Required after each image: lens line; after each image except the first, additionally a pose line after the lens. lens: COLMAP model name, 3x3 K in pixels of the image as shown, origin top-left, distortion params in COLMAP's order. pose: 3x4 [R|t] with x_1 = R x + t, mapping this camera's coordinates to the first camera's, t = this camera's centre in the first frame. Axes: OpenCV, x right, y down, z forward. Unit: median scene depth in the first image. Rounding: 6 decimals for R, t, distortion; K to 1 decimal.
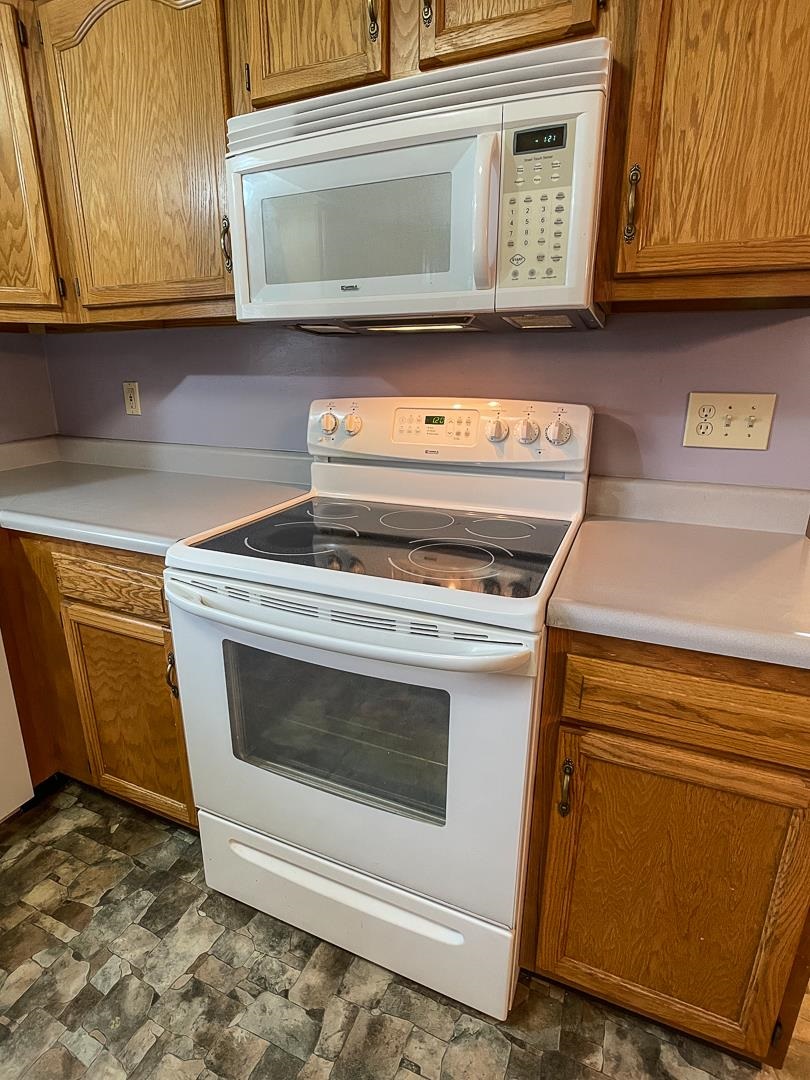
lens RADIAL K [[552.7, 0, 405.0], [0, 552.7, 538.8], [0, 0, 1]] dist [-0.005674, -0.001022]
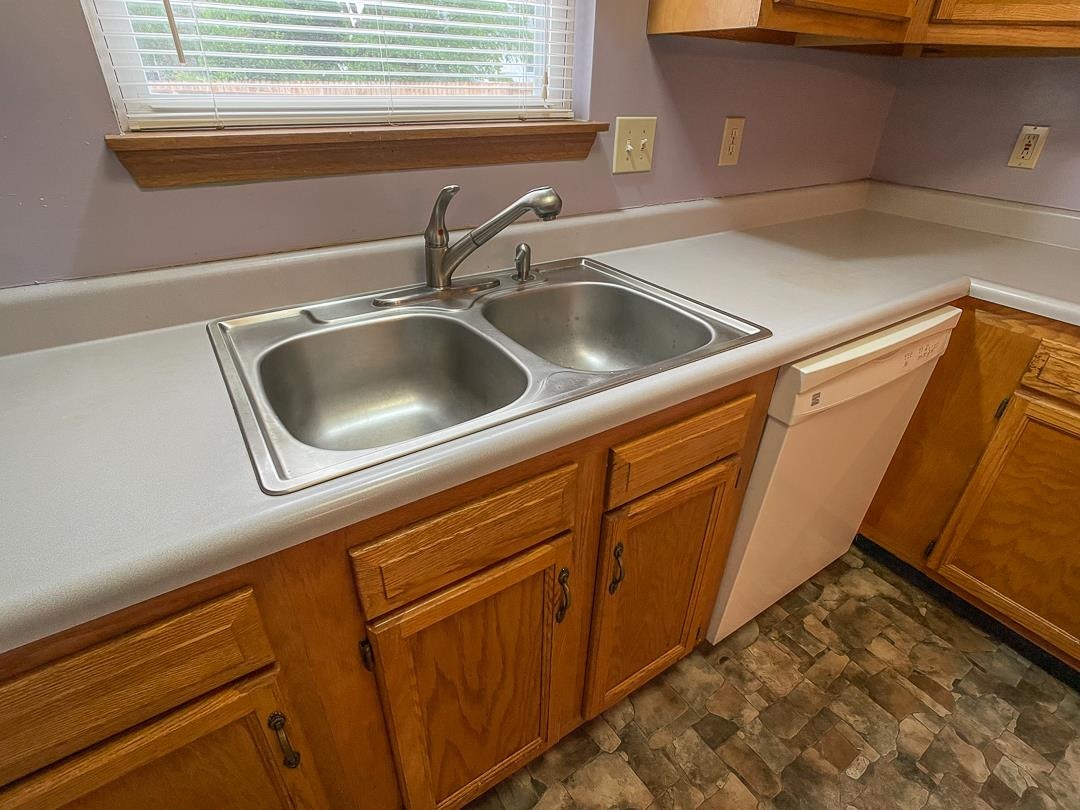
lens RADIAL K [[552.7, 0, 543.5], [0, 552.7, 403.1], [0, 0, 1]] dist [-0.005674, -0.001022]
pose [[0.846365, 0.292623, -0.445015, -0.894574], [-0.190096, 0.946484, 0.260828, 0.044992], [0.497524, -0.136160, 0.856697, -0.167283]]
